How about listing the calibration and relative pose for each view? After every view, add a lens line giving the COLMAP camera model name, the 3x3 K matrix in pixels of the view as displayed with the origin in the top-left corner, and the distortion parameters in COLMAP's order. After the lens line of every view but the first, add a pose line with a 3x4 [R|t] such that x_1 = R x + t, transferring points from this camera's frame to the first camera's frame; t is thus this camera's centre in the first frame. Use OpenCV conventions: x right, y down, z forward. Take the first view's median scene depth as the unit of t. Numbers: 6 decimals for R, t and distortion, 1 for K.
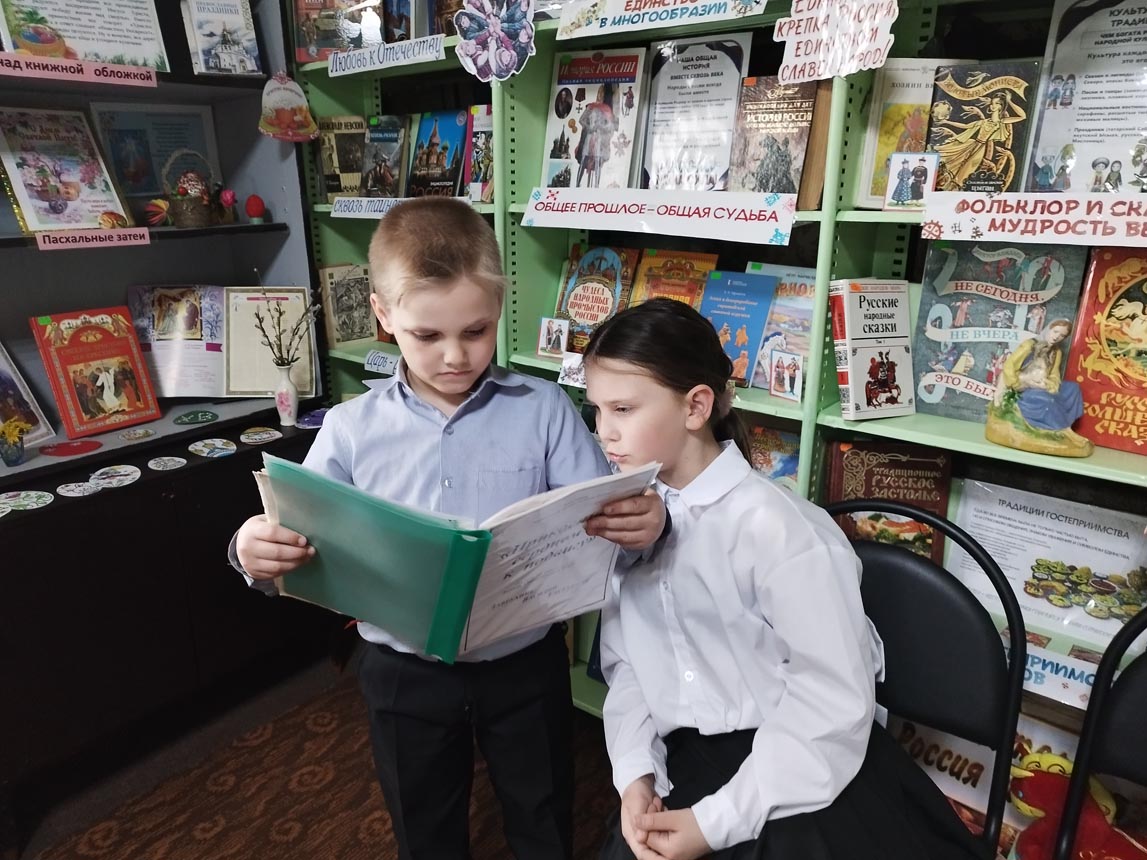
lens RADIAL K [[834.4, 0, 573.7], [0, 834.4, 426.4], [0, 0, 1]] dist [0.015615, -0.011435]
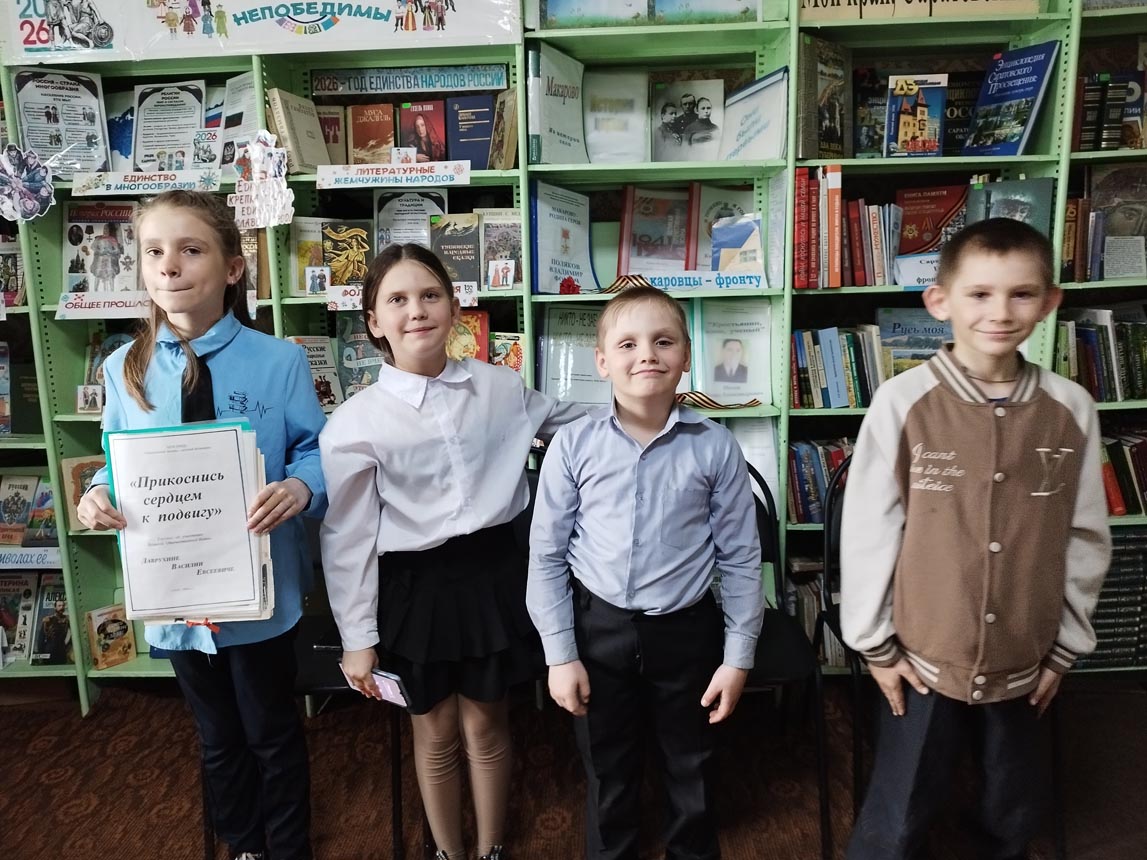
lens RADIAL K [[829.1, 0, 575.4], [0, 829.1, 426.0], [0, 0, 1]] dist [0.015954, -0.012132]
pose [[0.820237, -0.117794, 0.559764, -0.180988], [0.188937, 0.979438, -0.070745, 0.236076], [-0.539921, 0.163788, 0.825627, -0.707720]]
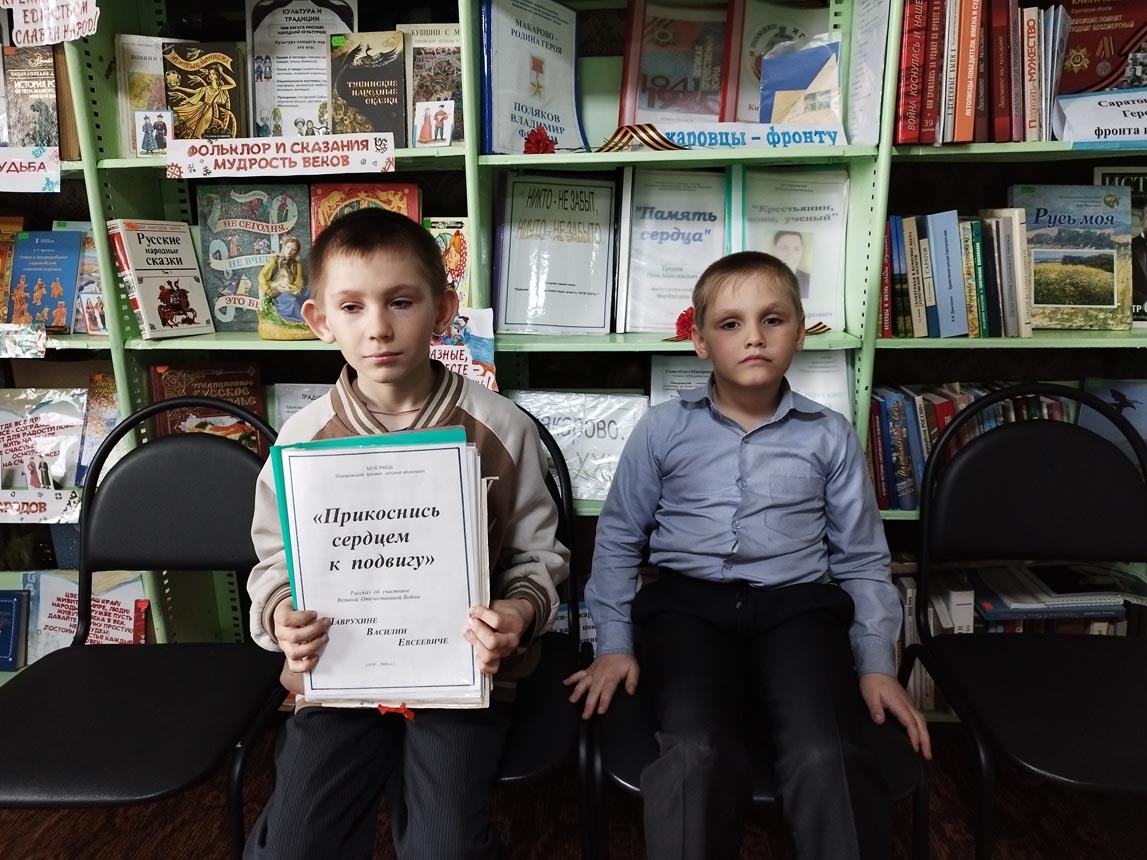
lens RADIAL K [[834.3, 0, 573.9], [0, 834.3, 426.2], [0, 0, 1]] dist [0.002402, -0.004797]
pose [[0.833189, -0.155360, 0.530716, 0.182223], [0.176430, 0.984250, 0.011143, 0.197347], [-0.524088, 0.084350, 0.847477, -0.278425]]
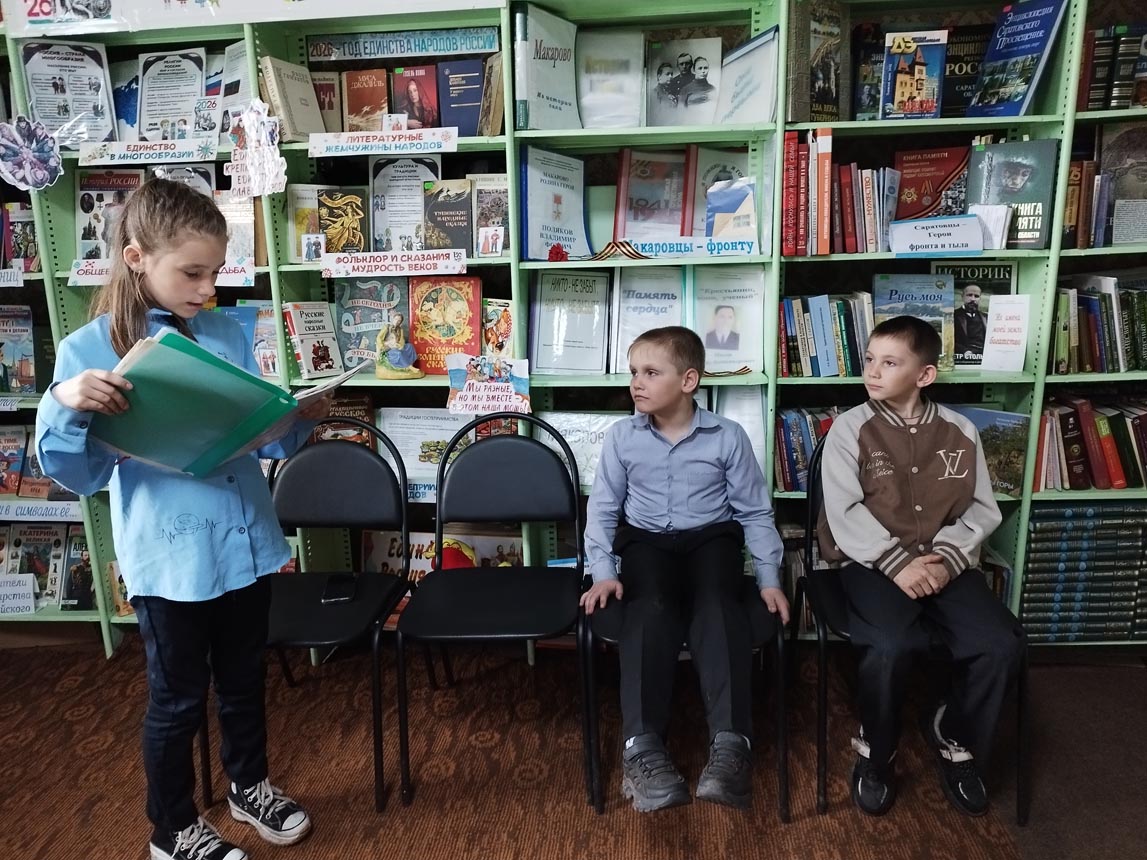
lens RADIAL K [[829.1, 0, 575.4], [0, 829.1, 426.0], [0, 0, 1]] dist [0.015954, -0.012132]
pose [[0.855258, -0.140001, 0.498933, -0.078746], [0.176100, 0.984035, -0.025746, 0.233040], [-0.487364, 0.109882, 0.866258, -0.798290]]
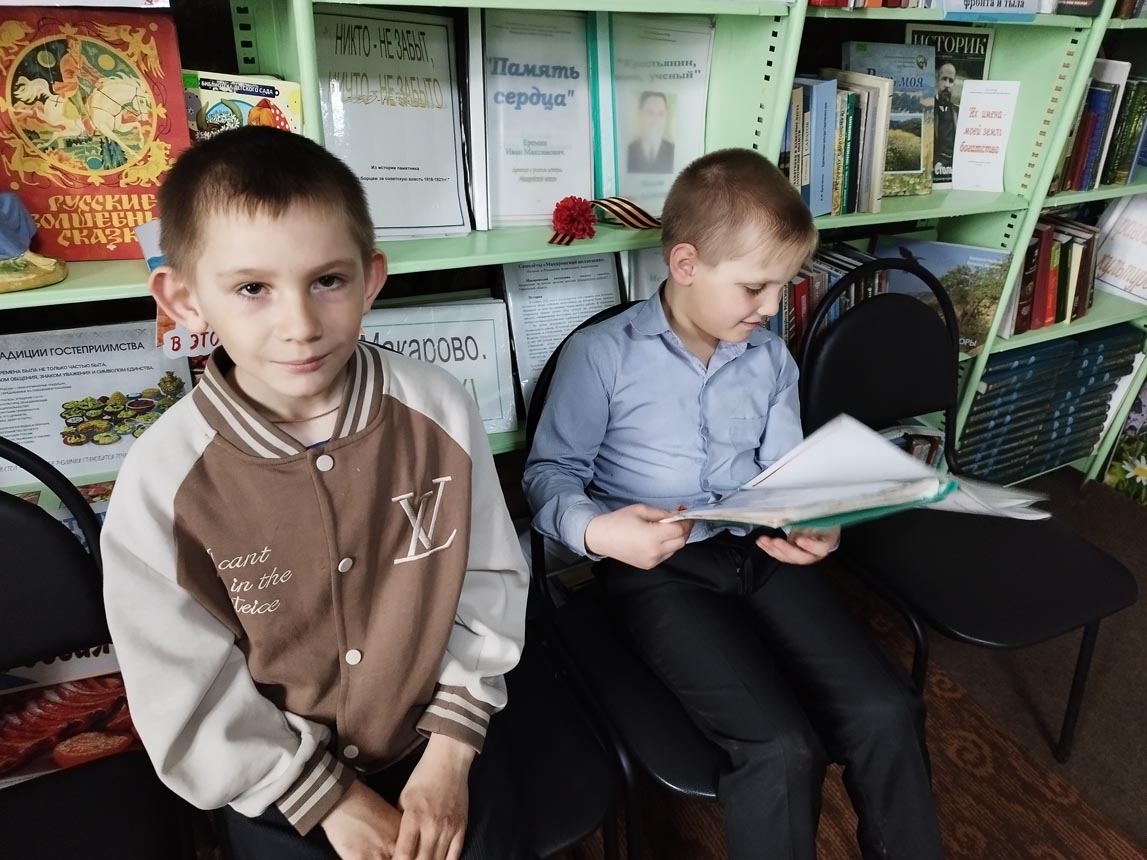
lens RADIAL K [[834.3, 0, 573.9], [0, 834.3, 426.2], [0, 0, 1]] dist [0.002402, -0.004797]
pose [[0.446650, -0.421789, 0.789049, 0.104201], [0.203961, 0.906685, 0.369218, -0.030531], [-0.871151, -0.003976, 0.490999, 0.125699]]
